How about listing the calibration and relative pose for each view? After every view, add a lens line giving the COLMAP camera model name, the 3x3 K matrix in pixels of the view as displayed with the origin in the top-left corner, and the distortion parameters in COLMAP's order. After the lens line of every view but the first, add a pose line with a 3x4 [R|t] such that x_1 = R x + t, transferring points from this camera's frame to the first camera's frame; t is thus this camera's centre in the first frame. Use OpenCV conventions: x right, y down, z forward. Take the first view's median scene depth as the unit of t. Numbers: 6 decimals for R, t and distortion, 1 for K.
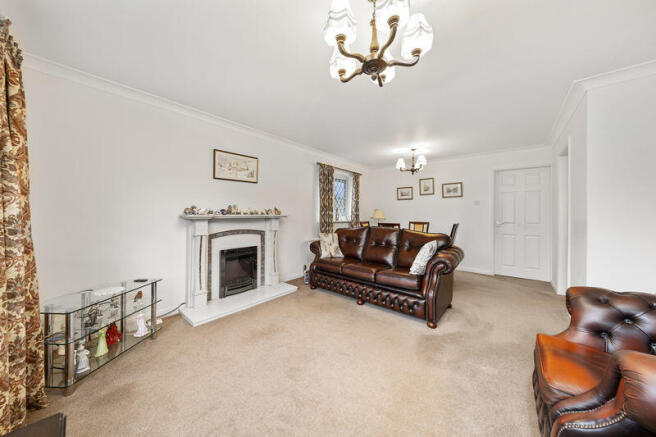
lens RADIAL K [[218.1, 0, 331.5], [0, 218.1, 213.3], [0, 0, 1]] dist [0.000936, 0.000043]
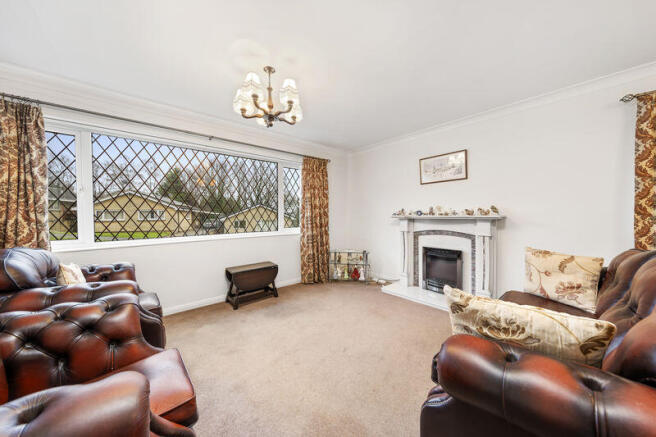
lens RADIAL K [[220.8, 0, 329.4], [0, 220.8, 218.4], [0, 0, 1]] dist [0.000365, 0.000024]
pose [[-0.154656, 0.014098, -0.987868, 0.626370], [0.008804, 0.999878, 0.012892, 0.002876], [0.987929, -0.006703, -0.154761, 0.617879]]
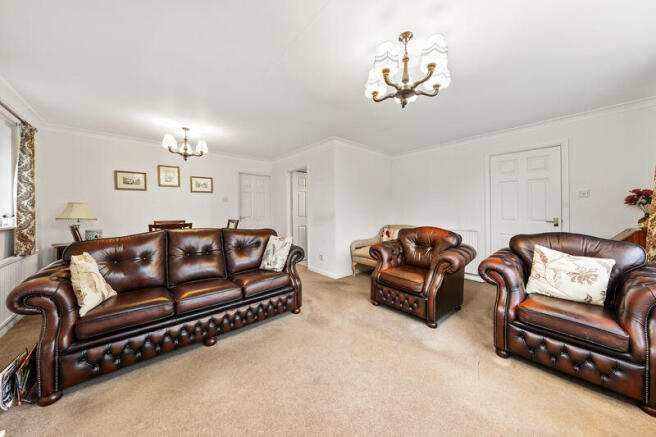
lens RADIAL K [[223.5, 0, 329.7], [0, 223.5, 208.7], [0, 0, 1]] dist [0.000570, 0.000043]
pose [[0.127844, 0.001181, 0.991794, -0.462966], [0.002722, 0.999995, -0.001542, -0.001941], [-0.991791, 0.002897, 0.127840, 0.494886]]
